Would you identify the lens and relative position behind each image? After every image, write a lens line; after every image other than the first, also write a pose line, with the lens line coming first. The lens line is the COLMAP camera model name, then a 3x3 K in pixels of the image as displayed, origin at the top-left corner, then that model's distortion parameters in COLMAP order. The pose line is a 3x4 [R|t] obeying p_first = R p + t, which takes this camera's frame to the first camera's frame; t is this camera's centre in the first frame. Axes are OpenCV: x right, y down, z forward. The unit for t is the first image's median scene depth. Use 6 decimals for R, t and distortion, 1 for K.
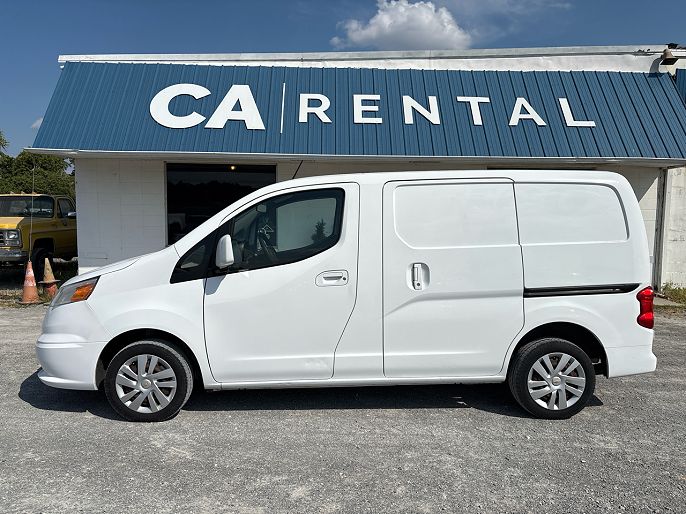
lens RADIAL K [[527.7, 0, 351.7], [0, 527.7, 255.5], [0, 0, 1]] dist [0.036212, -0.003190]
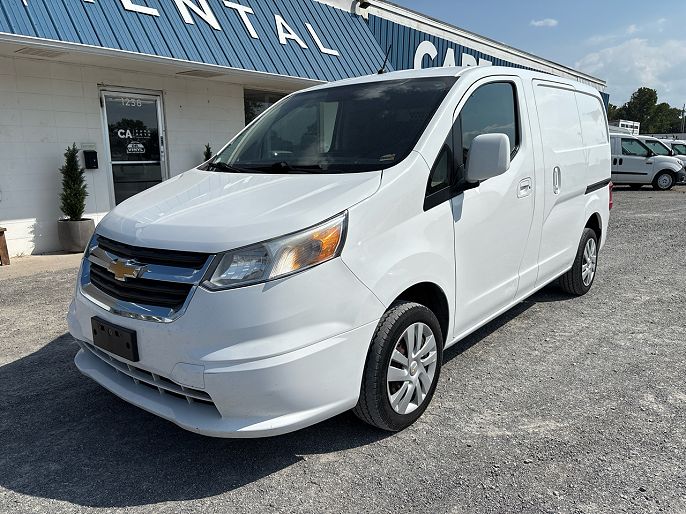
lens RADIAL K [[527.7, 0, 351.7], [0, 527.7, 255.5], [0, 0, 1]] dist [0.036212, -0.003190]
pose [[0.659955, -0.159399, 0.734201, -0.889159], [0.080186, 0.986596, 0.142118, 0.006972], [-0.747014, -0.034919, 0.663891, 0.629727]]
